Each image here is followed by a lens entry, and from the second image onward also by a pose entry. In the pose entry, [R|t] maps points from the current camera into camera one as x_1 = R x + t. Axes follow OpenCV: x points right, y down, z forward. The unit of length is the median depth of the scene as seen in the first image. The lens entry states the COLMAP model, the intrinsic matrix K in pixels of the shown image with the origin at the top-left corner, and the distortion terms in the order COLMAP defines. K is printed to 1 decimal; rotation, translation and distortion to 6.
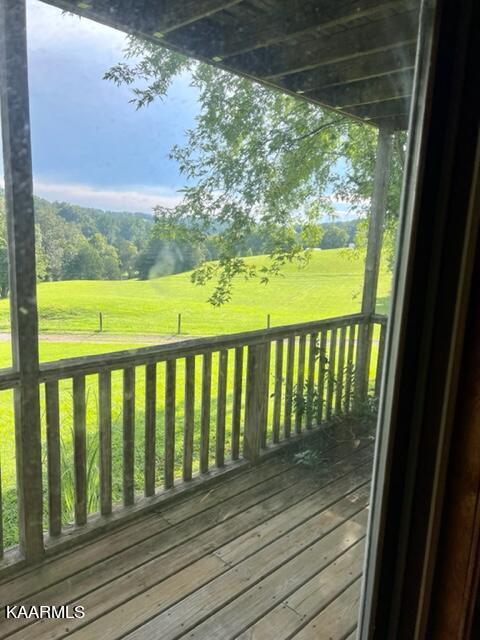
lens RADIAL K [[485.1, 0, 240.0], [0, 485.1, 320.0], [0, 0, 1]] dist [-0.002818, -0.000385]
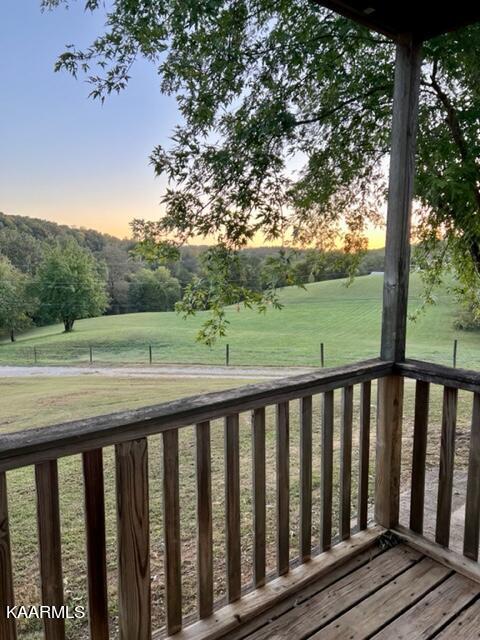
lens RADIAL K [[463.8, 0, 240.0], [0, 463.8, 320.0], [0, 0, 1]] dist [-0.054966, -0.001030]
pose [[0.985435, -0.038405, -0.165660, 0.134172], [0.029296, 0.997939, -0.057086, -0.026212], [0.167511, 0.051401, 0.984529, 0.326077]]
